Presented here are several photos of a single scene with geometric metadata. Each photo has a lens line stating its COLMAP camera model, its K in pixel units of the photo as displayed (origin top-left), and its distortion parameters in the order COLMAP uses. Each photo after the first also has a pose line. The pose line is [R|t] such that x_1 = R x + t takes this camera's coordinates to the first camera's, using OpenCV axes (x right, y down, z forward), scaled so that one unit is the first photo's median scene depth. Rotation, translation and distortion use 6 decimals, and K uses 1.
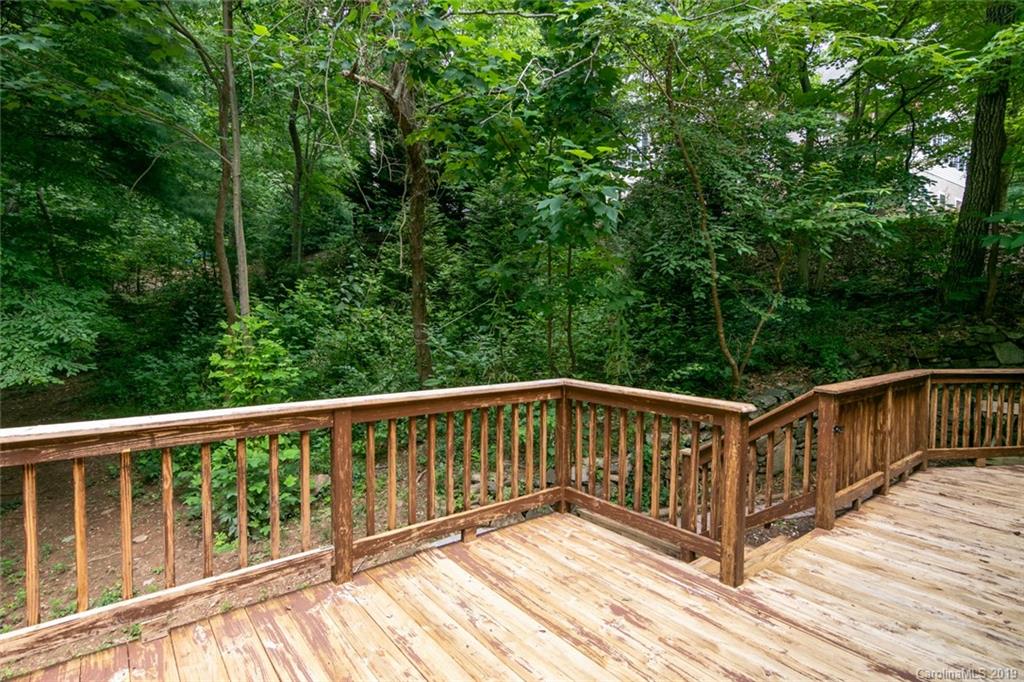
lens RADIAL K [[516.1, 0, 511.7], [0, 516.1, 332.5], [0, 0, 1]] dist [-0.000545, 0.001016]
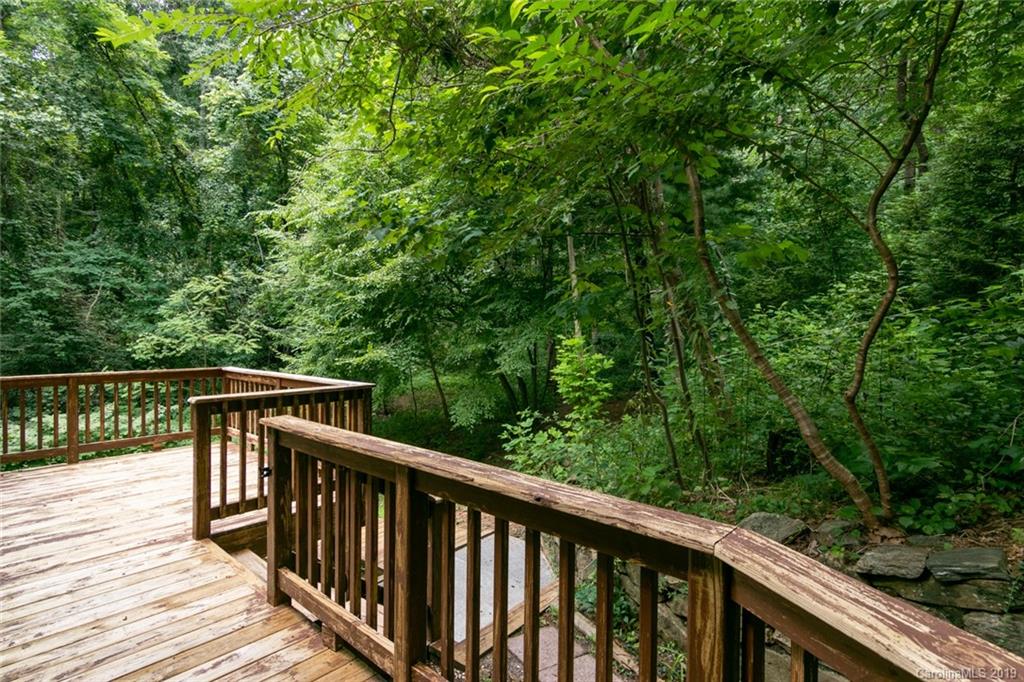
lens RADIAL K [[516.1, 0, 511.7], [0, 516.1, 332.5], [0, 0, 1]] dist [-0.000545, 0.001016]
pose [[0.159722, -0.005265, -0.987148, 1.879943], [-0.027110, 0.999585, -0.009718, -0.032126], [0.986790, 0.028314, 0.159513, 1.596573]]
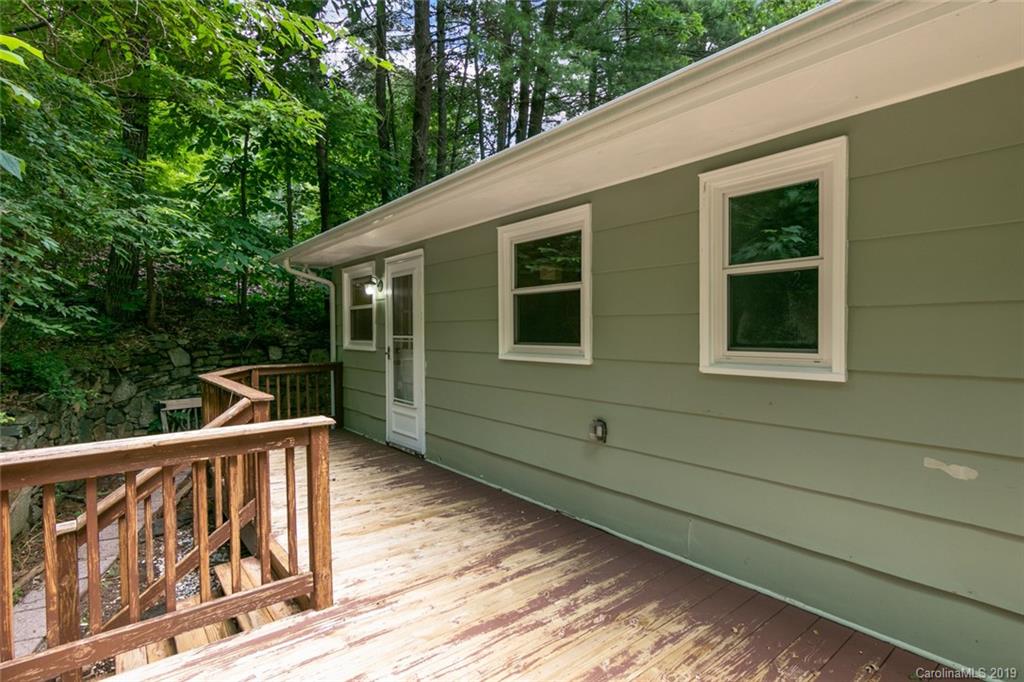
lens RADIAL K [[516.1, 0, 511.7], [0, 516.1, 332.5], [0, 0, 1]] dist [-0.000545, 0.001016]
pose [[-0.001432, -0.019489, 0.999809, -0.527917], [0.040672, 0.998982, 0.019531, -0.020395], [-0.999172, 0.040692, -0.000638, 0.651388]]
